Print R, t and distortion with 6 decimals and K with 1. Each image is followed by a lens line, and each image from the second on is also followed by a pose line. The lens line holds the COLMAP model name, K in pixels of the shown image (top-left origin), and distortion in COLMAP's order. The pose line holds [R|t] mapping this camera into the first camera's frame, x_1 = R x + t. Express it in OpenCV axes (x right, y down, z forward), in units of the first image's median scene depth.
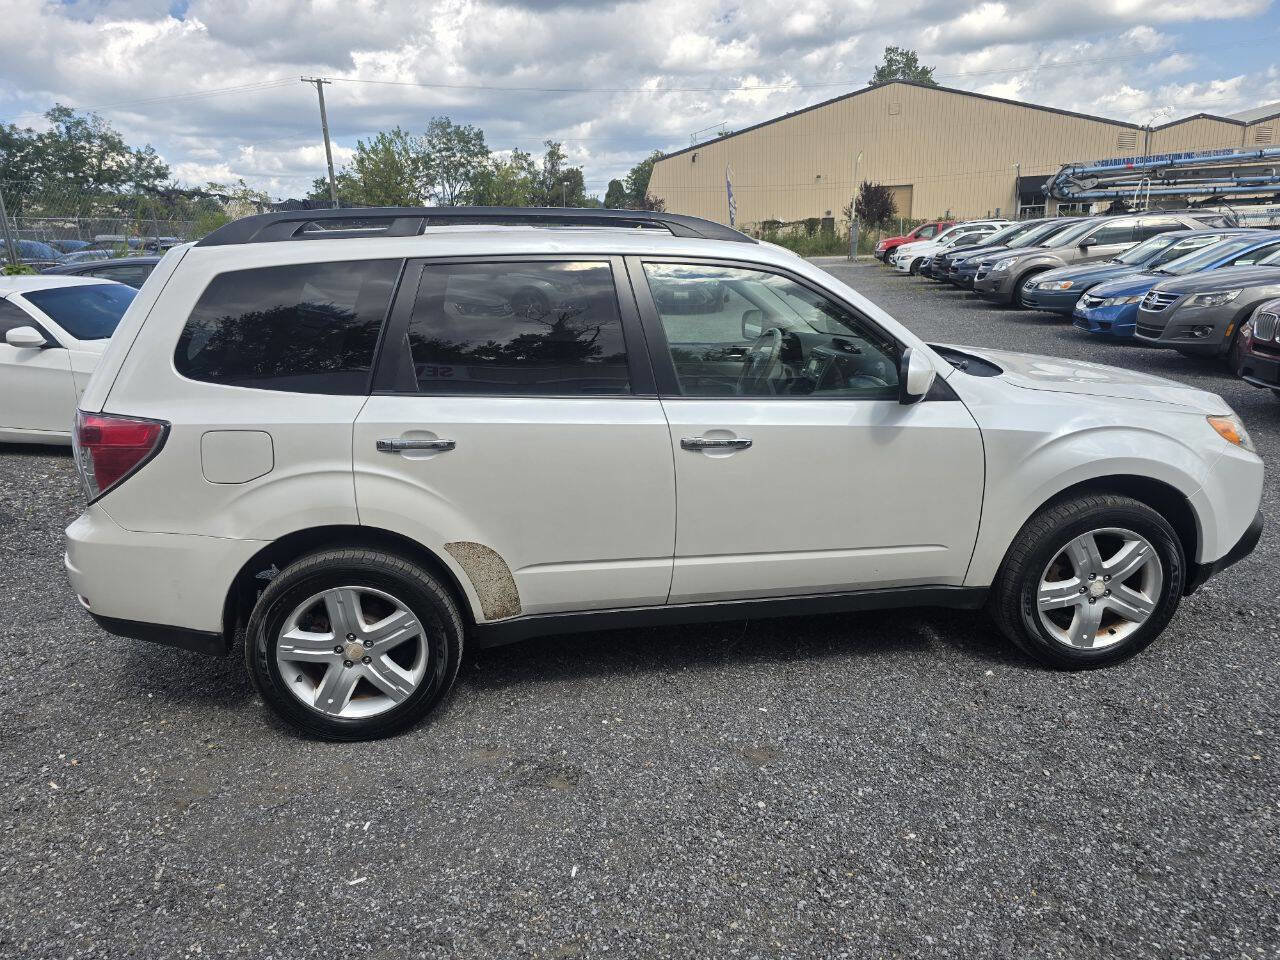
lens RADIAL K [[862.2, 0, 638.5], [0, 862.2, 476.5], [0, 0, 1]] dist [0.057096, -0.051744]
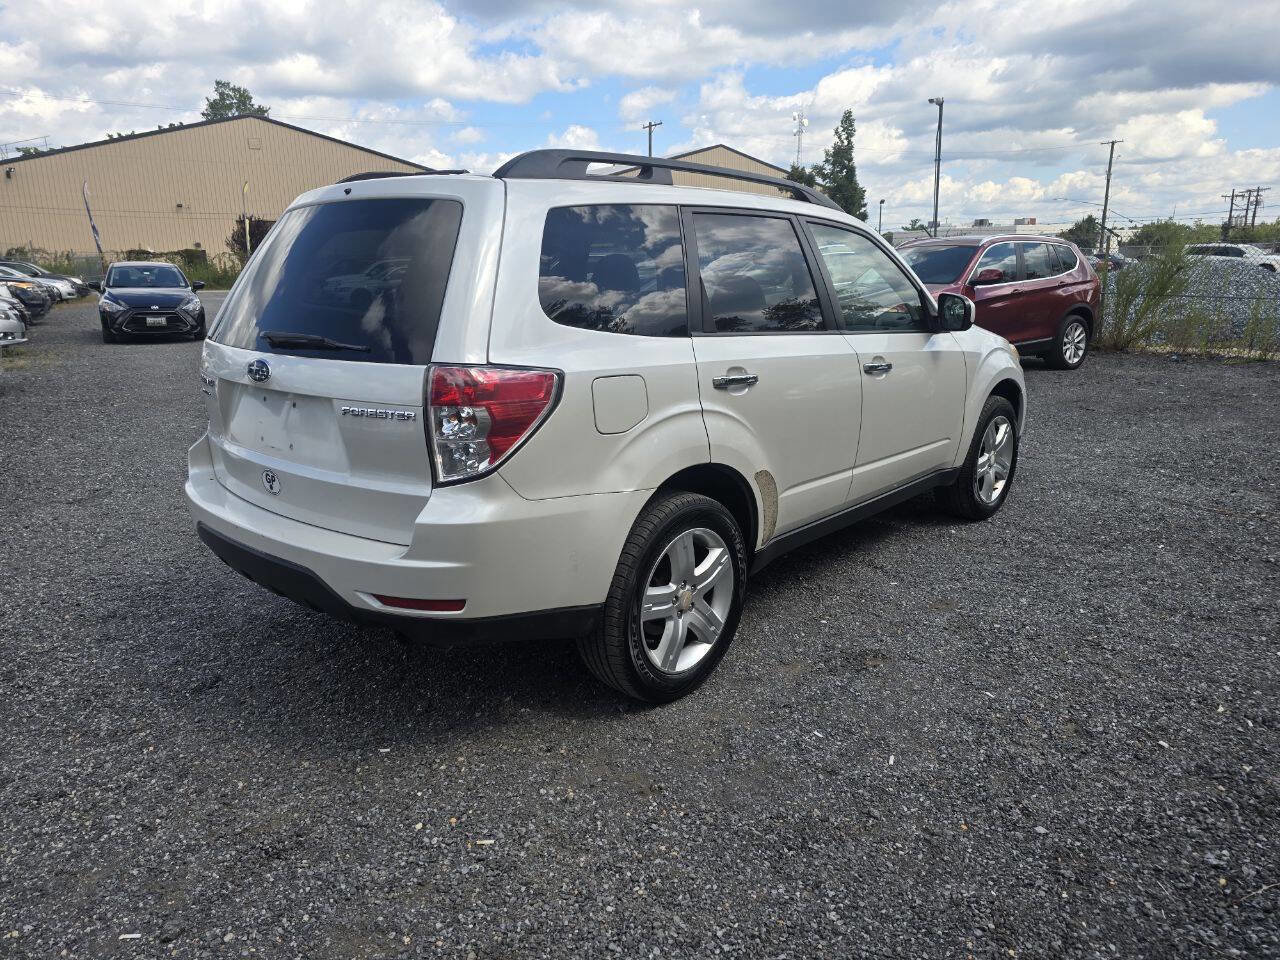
lens RADIAL K [[862.2, 0, 645.6], [0, 862.2, 460.2], [0, 0, 1]] dist [0.057096, -0.051744]
pose [[0.758201, -0.123721, 0.640175, -0.873491], [0.163437, 0.986550, -0.002906, 0.037582], [-0.631205, 0.106832, 0.768223, 0.238989]]
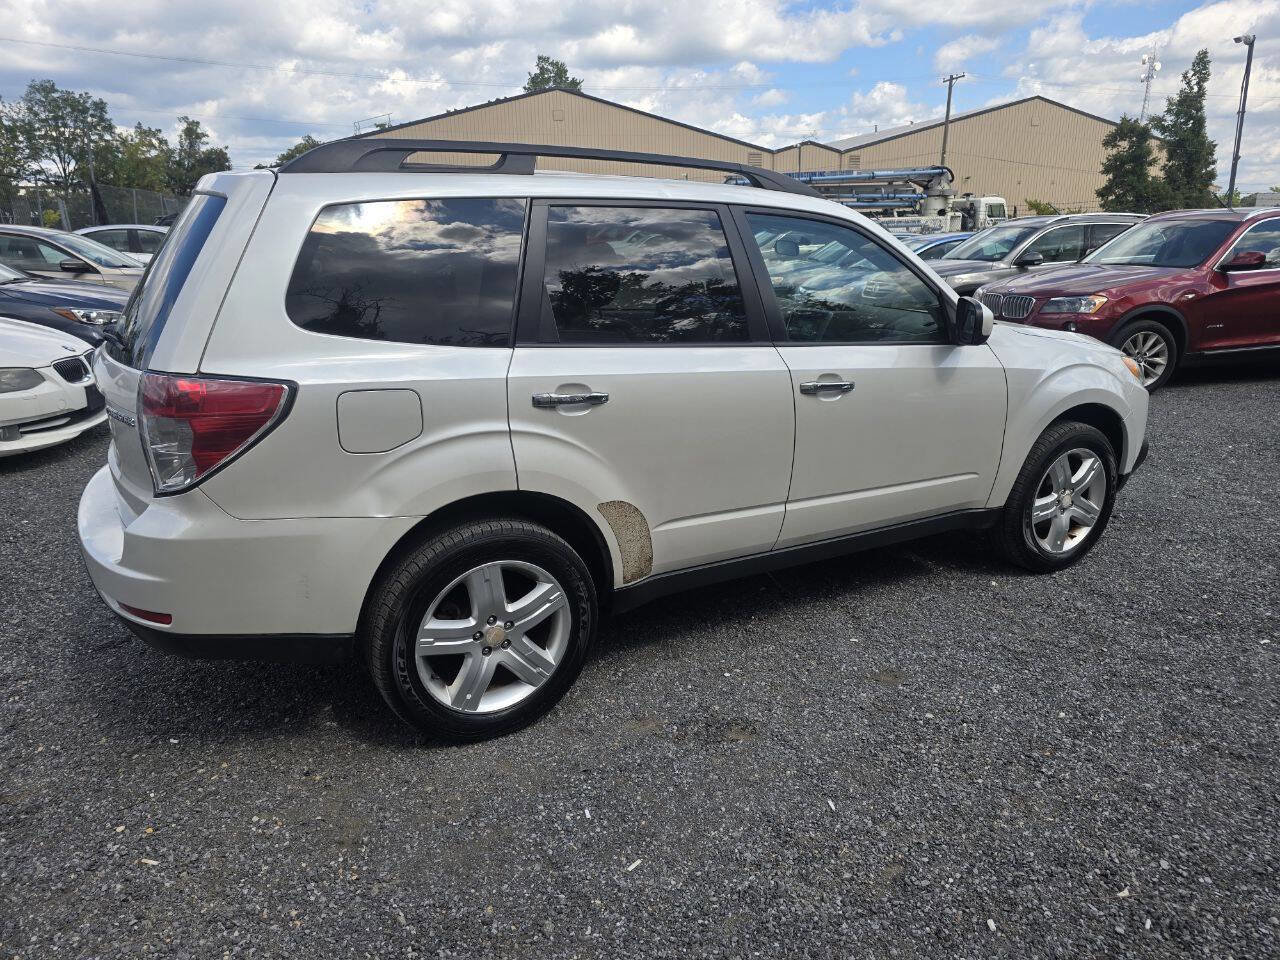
lens RADIAL K [[862.2, 0, 649.3], [0, 862.2, 463.0], [0, 0, 1]] dist [0.057096, -0.051744]
pose [[0.925401, -0.070600, 0.372356, -0.451725], [0.075889, 0.997116, 0.000454, 0.032225], [-0.371315, 0.027837, 0.928090, 0.099401]]
